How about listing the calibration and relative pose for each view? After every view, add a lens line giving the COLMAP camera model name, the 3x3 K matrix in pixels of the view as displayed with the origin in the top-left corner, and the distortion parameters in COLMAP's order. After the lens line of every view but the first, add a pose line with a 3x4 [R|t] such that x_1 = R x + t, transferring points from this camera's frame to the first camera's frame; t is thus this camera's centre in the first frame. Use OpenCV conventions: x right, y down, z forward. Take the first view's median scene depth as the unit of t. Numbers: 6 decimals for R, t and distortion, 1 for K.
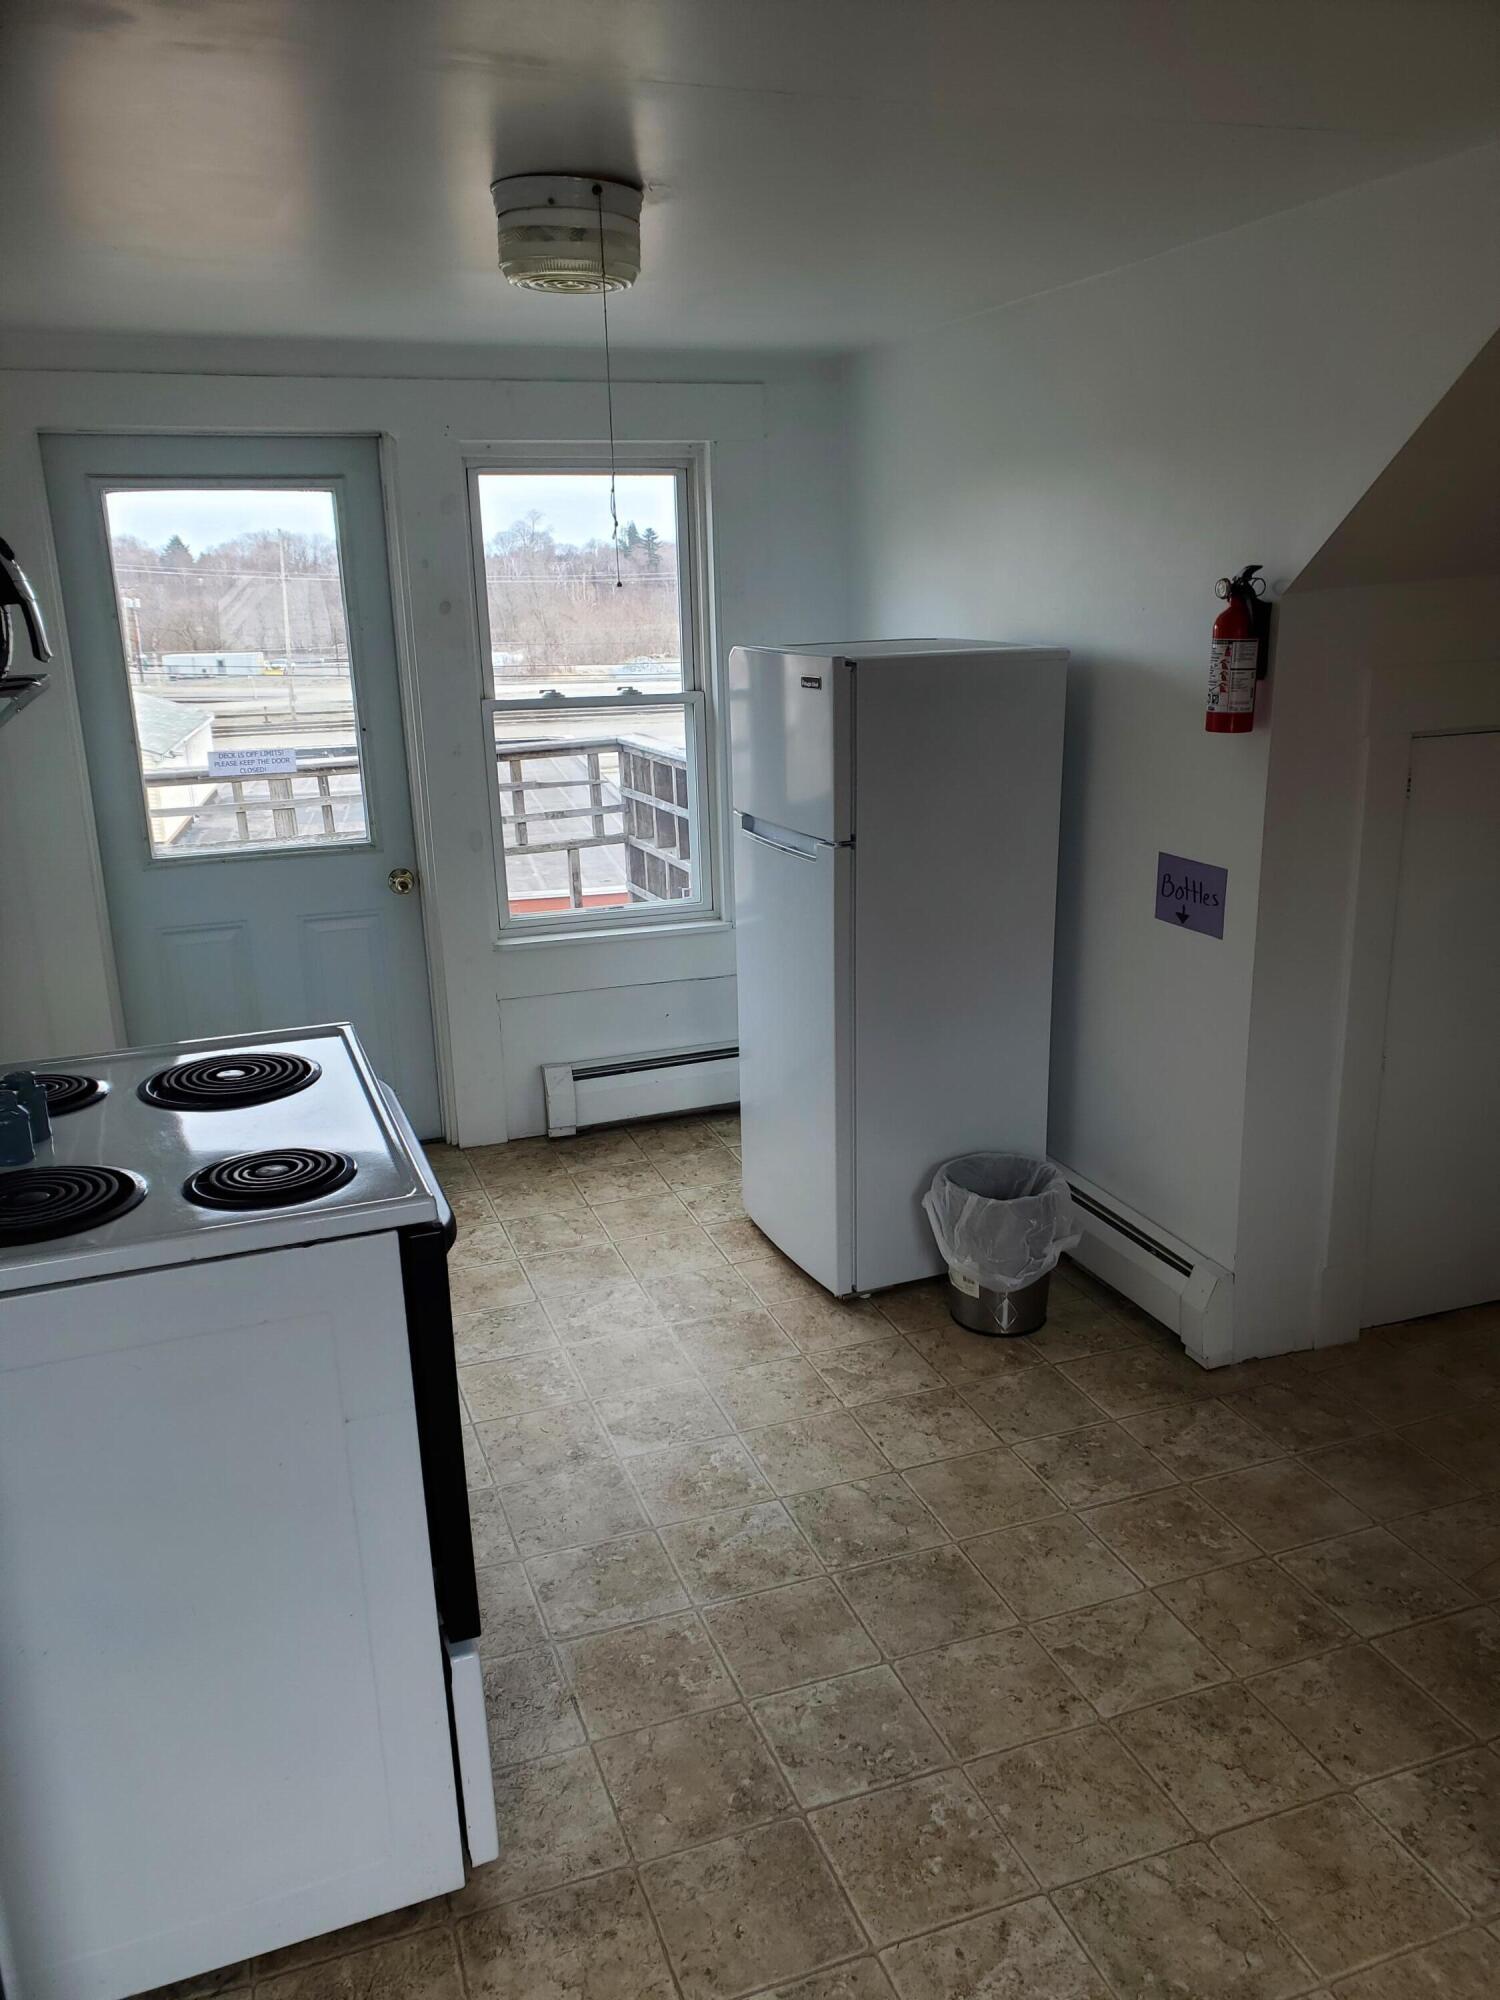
lens RADIAL K [[1533.1, 0, 751.3], [0, 1533.1, 1002.3], [0, 0, 1]] dist [0.040055, -0.004920]
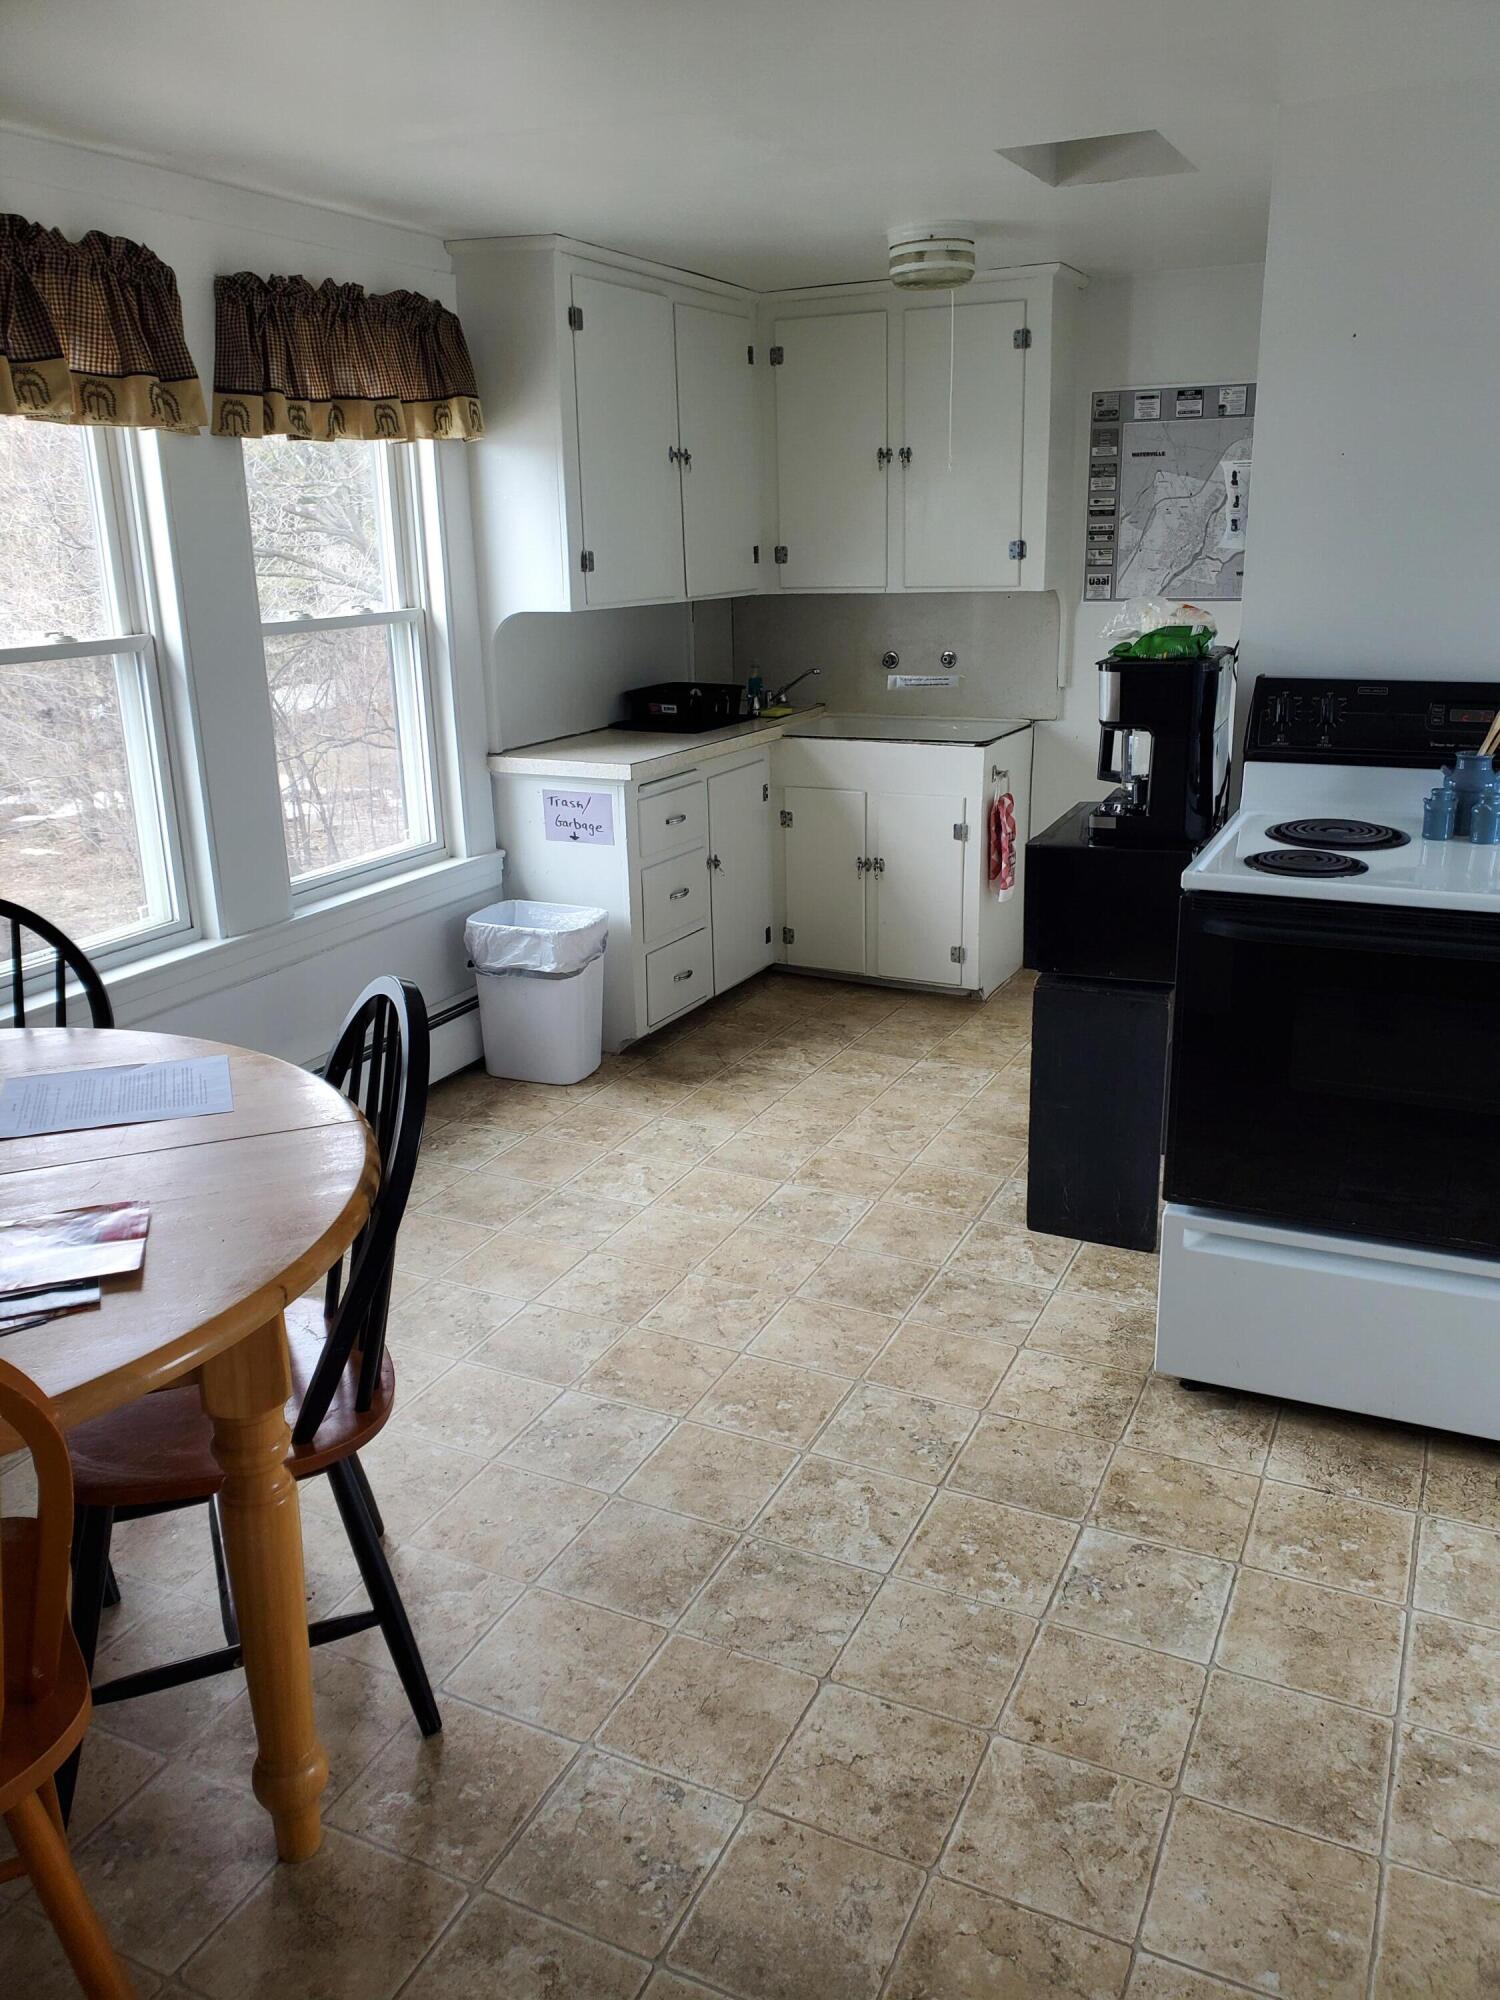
lens RADIAL K [[1533.1, 0, 750.8], [0, 1533.1, 998.5], [0, 0, 1]] dist [0.040055, -0.004920]
pose [[-0.709987, 0.244158, -0.660534, 0.845348], [-0.154219, 0.861297, 0.484132, -0.312762], [0.687120, 0.445595, -0.573856, 1.290849]]
